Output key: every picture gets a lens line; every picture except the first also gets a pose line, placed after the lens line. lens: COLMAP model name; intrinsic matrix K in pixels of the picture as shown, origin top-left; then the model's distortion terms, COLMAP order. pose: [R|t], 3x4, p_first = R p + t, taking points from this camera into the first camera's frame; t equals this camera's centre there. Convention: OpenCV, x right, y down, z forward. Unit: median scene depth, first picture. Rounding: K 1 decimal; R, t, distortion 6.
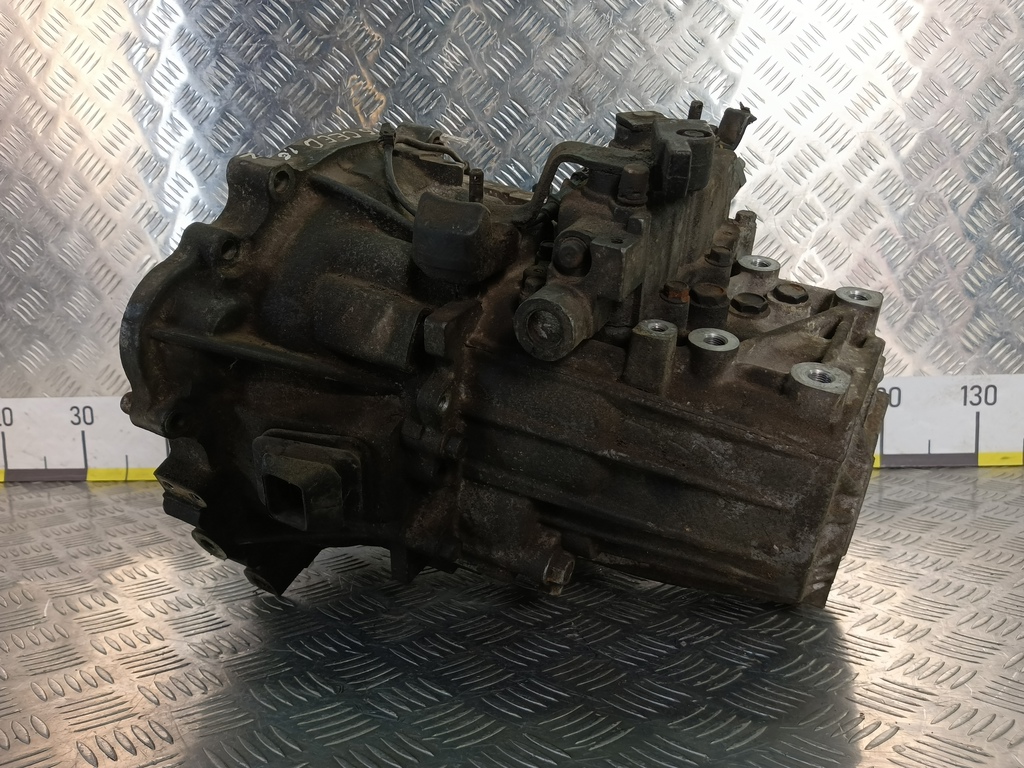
lens RADIAL K [[887.1, 0, 504.1], [0, 887.1, 387.8], [0, 0, 1]] dist [0.009203, -0.073531]
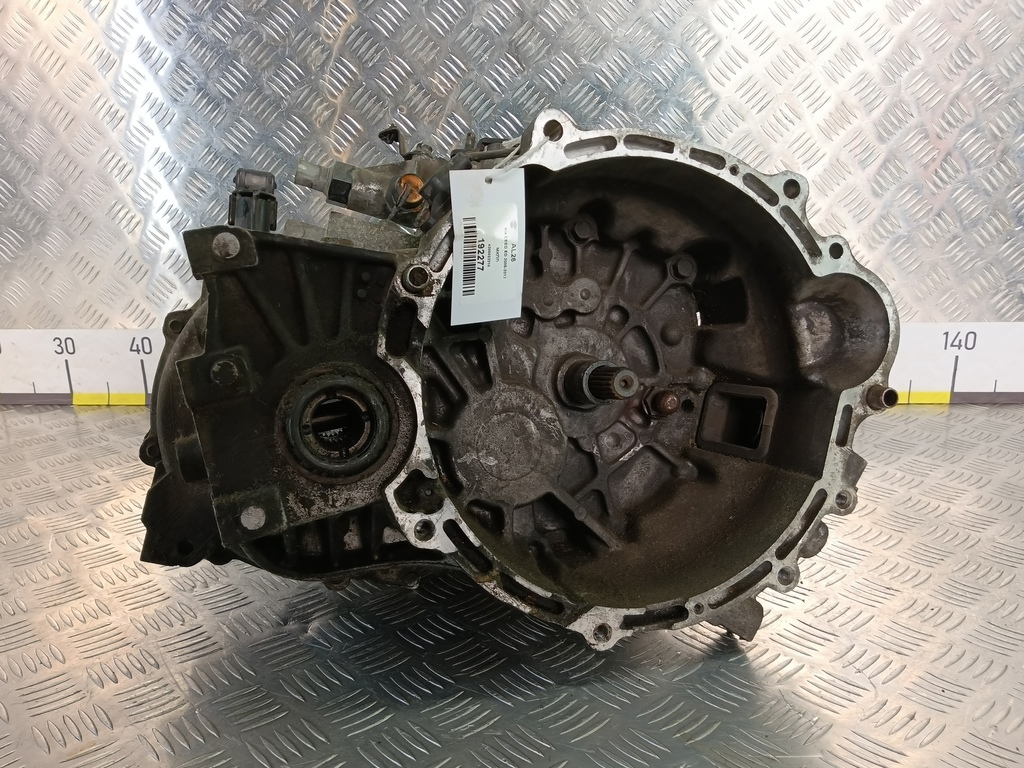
lens RADIAL K [[940.4, 0, 512.0], [0, 940.4, 384.0], [0, 0, 1]] dist [-0.005869, -0.070276]
pose [[0.999978, 0.003352, 0.005809, 0.081995], [-0.004317, 0.984571, 0.174930, -0.150131], [-0.005133, -0.174951, 0.984564, -0.174922]]
